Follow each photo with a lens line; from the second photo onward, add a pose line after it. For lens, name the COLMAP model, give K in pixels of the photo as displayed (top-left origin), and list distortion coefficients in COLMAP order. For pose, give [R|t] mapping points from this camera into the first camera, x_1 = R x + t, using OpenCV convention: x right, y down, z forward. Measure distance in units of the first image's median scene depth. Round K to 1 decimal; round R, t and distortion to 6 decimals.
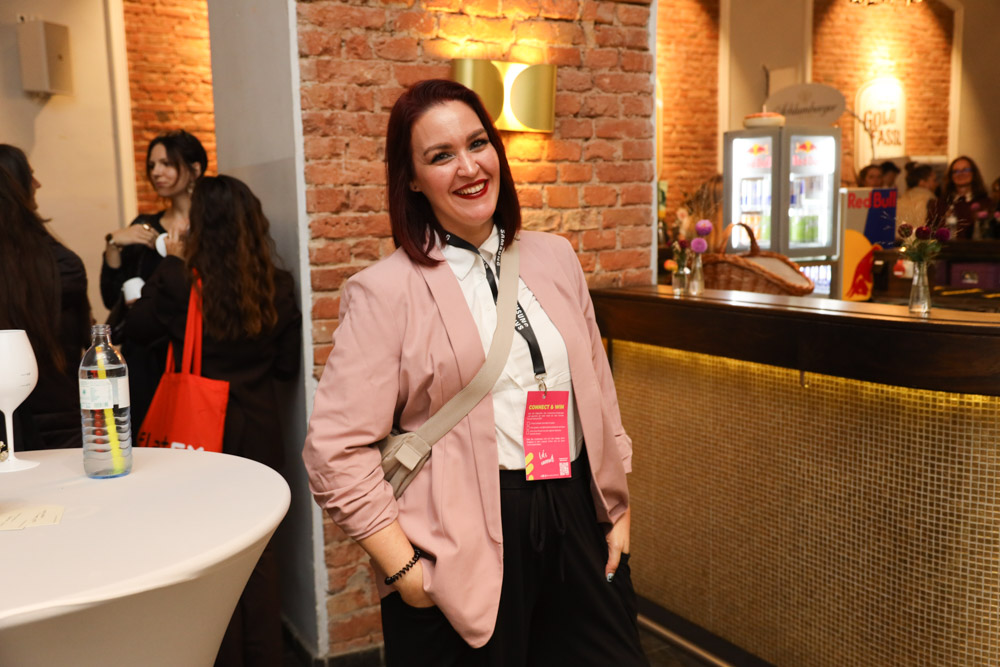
lens RADIAL K [[1022.1, 0, 506.6], [0, 1022.1, 333.0], [0, 0, 1]] dist [0.039923, 0.000000]
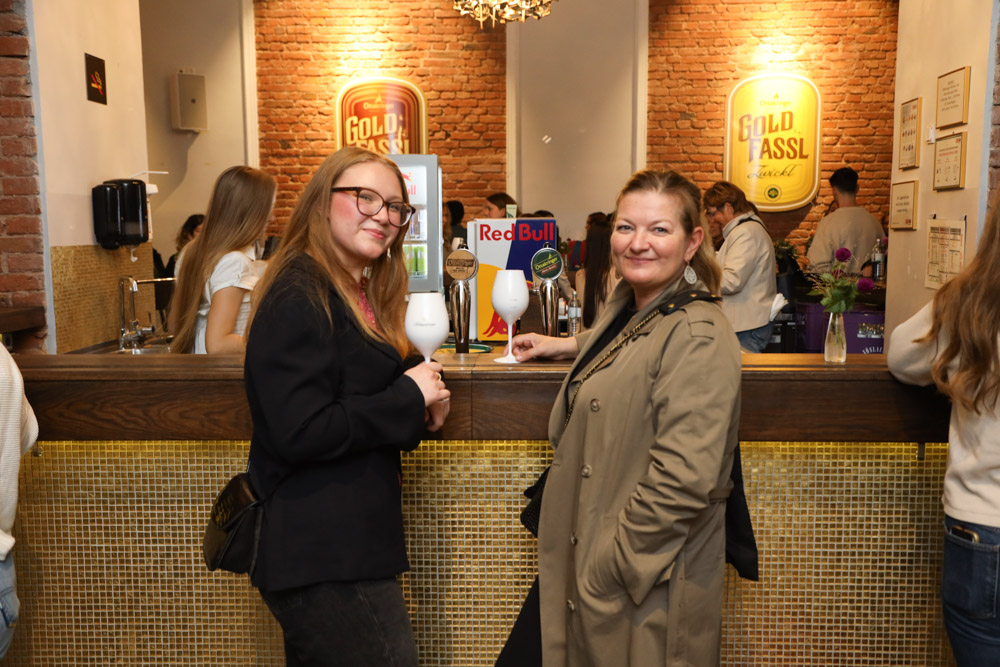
lens RADIAL K [[1022.1, 0, 503.9], [0, 1022.1, 329.9], [0, 0, 1]] dist [0.039923, 0.000000]
pose [[0.846933, 0.073750, -0.526560, 1.166391], [-0.078593, 0.996819, 0.013203, -0.076314], [0.525859, 0.030202, 0.850036, 0.316554]]
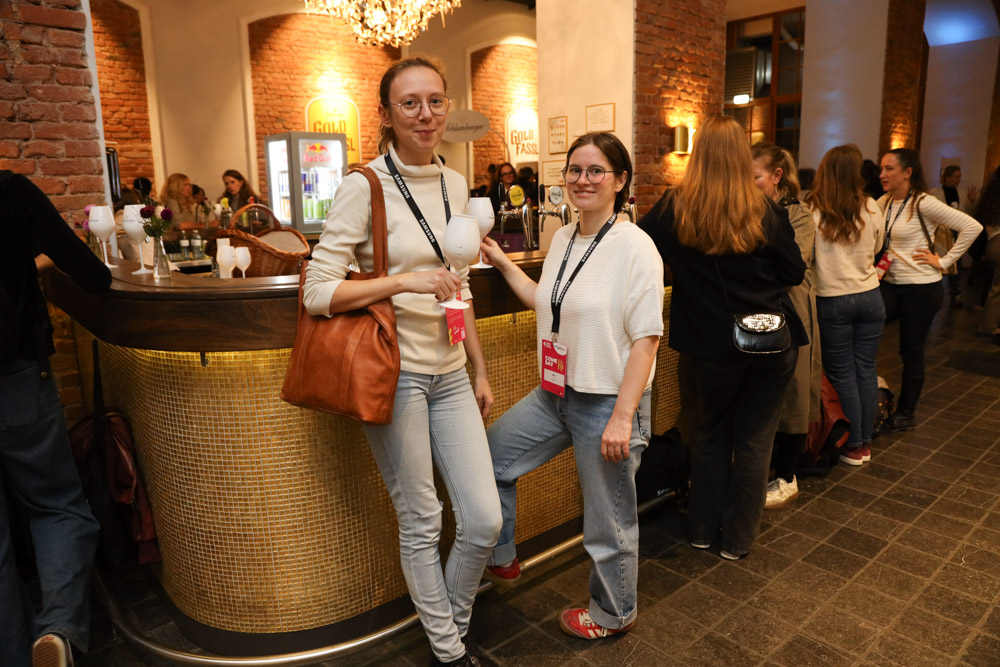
lens RADIAL K [[680.7, 0, 497.4], [0, 680.7, 333.8], [0, 0, 1]] dist [-0.092289, 0.042229]
pose [[0.979603, -0.043707, 0.196129, 0.446863], [0.028443, 0.996391, 0.079981, -0.004550], [-0.198917, -0.072771, 0.977311, 0.105007]]
